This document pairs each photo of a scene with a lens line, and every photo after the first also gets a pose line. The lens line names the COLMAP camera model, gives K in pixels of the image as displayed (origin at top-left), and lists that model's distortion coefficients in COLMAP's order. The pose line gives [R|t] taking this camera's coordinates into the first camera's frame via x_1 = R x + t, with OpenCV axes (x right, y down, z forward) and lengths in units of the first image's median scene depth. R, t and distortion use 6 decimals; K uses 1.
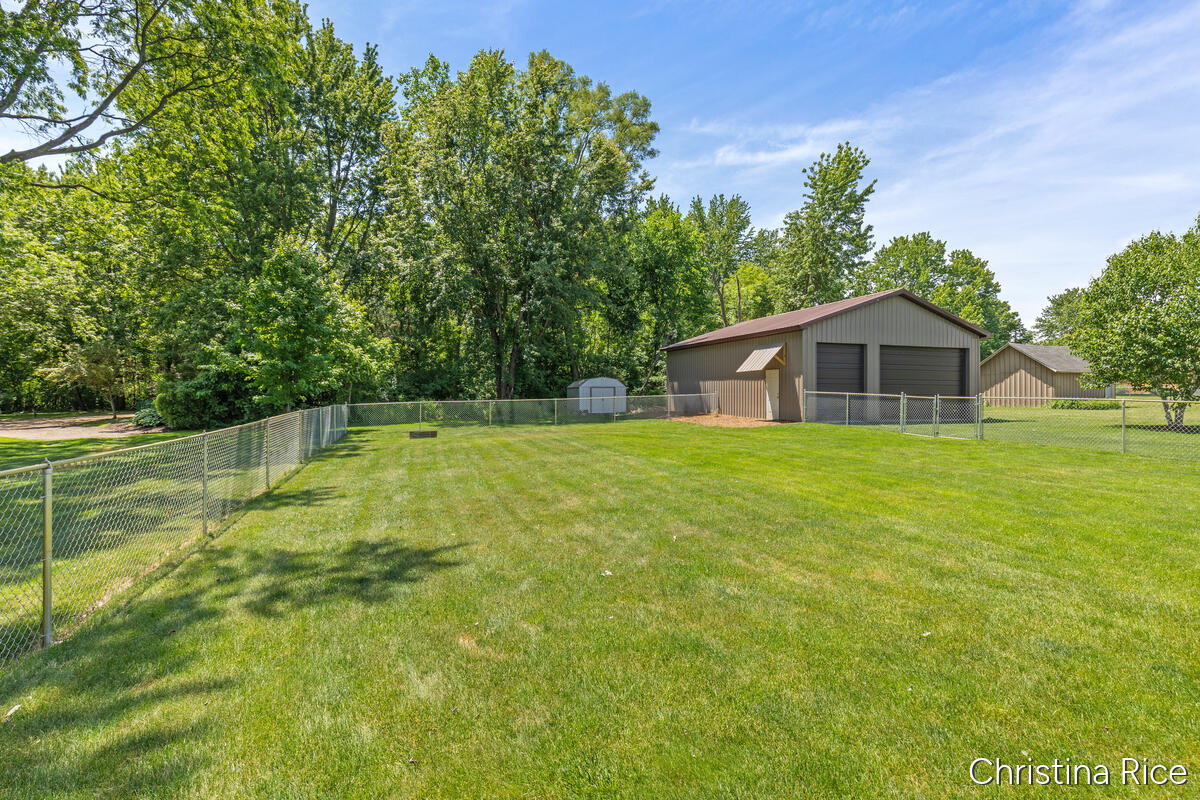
lens RADIAL K [[568.0, 0, 602.2], [0, 568.0, 394.6], [0, 0, 1]] dist [0.001192, -0.001068]
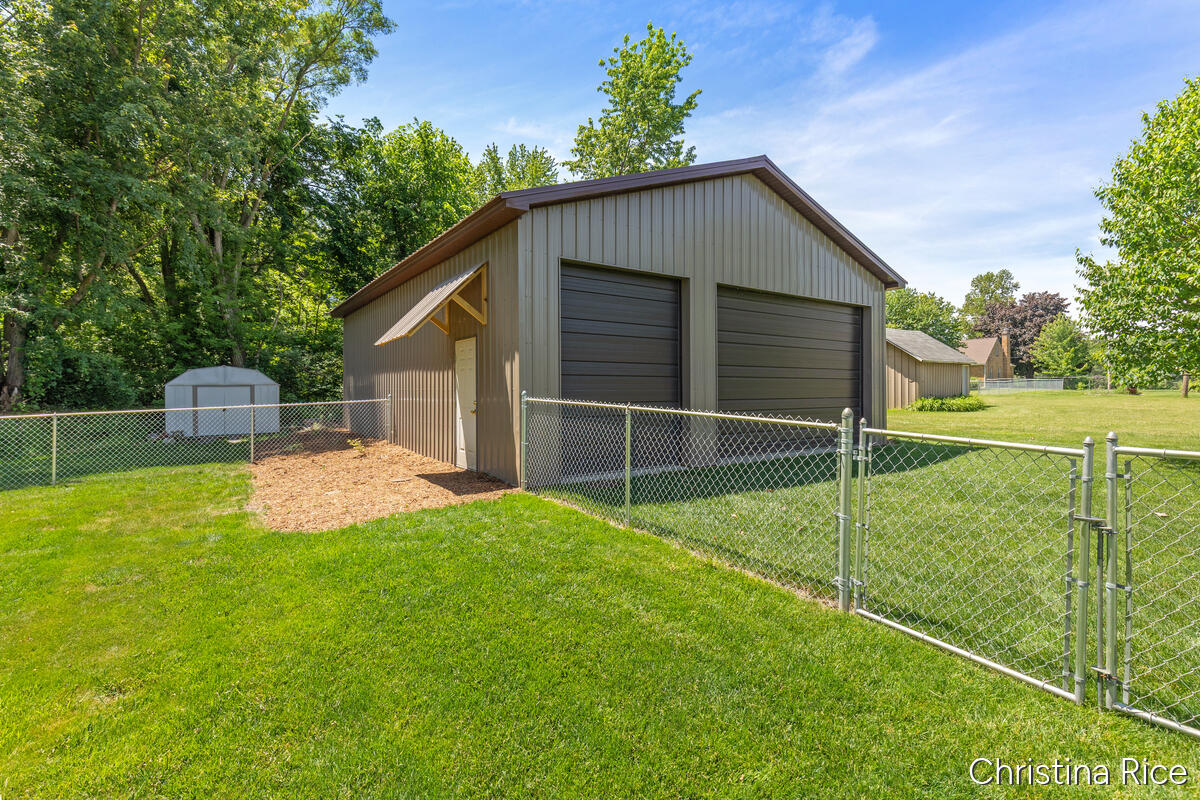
lens RADIAL K [[568.0, 0, 597.9], [0, 568.0, 396.6], [0, 0, 1]] dist [0.001192, -0.001068]
pose [[0.962058, -0.010929, 0.272627, 0.192703], [0.008062, 0.999900, 0.011634, -0.005939], [-0.272727, -0.008994, 0.962049, 0.413600]]
